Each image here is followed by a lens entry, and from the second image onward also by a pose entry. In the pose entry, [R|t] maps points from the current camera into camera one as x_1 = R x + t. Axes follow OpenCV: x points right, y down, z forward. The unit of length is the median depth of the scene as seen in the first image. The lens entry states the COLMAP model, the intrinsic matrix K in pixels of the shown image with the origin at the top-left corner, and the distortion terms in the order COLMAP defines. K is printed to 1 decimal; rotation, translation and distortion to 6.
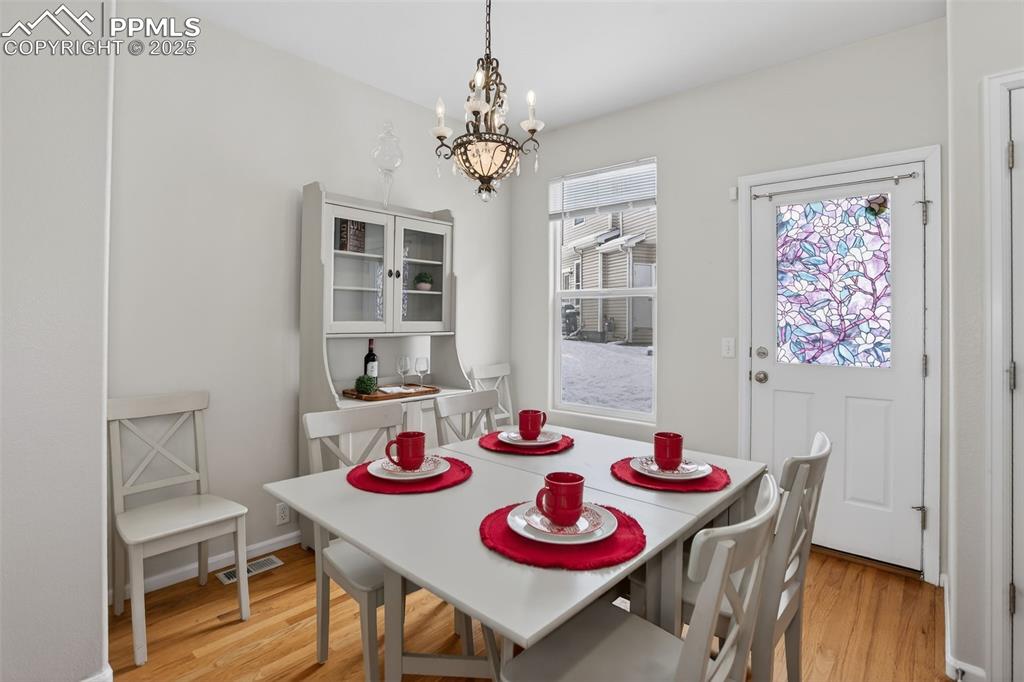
lens RADIAL K [[506.9, 0, 500.5], [0, 506.9, 311.4], [0, 0, 1]] dist [-0.049841, 0.011161]
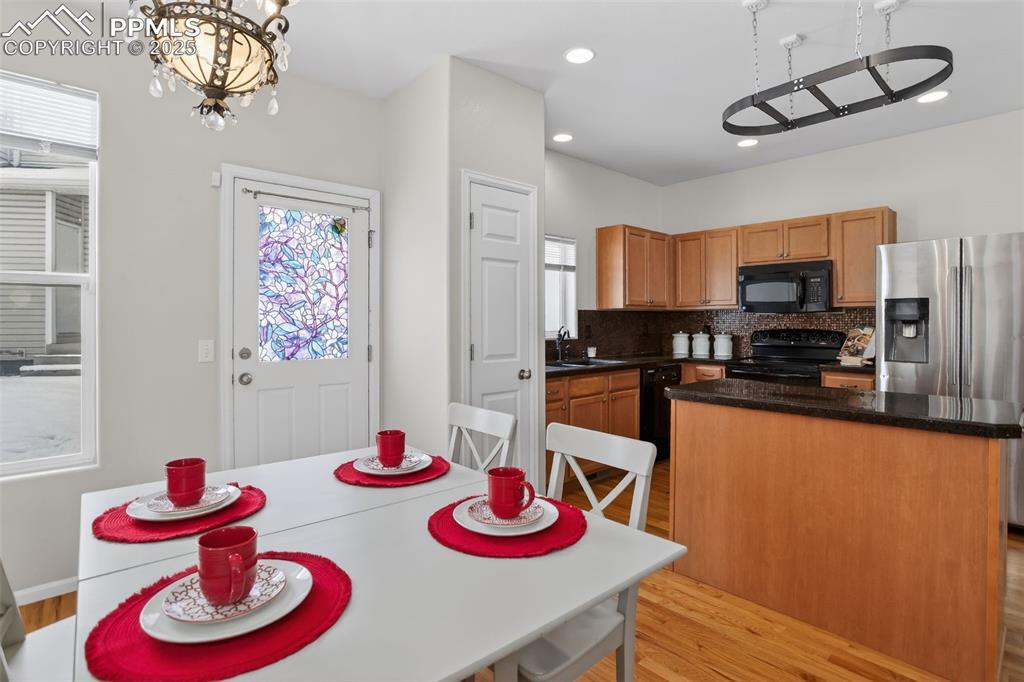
lens RADIAL K [[506.9, 0, 520.7], [0, 506.9, 321.0], [0, 0, 1]] dist [-0.049841, 0.011161]
pose [[0.086490, -0.005468, 0.996238, -0.418530], [-0.009631, 0.999934, 0.006325, 0.009087], [-0.996206, -0.010142, 0.086432, 0.418597]]
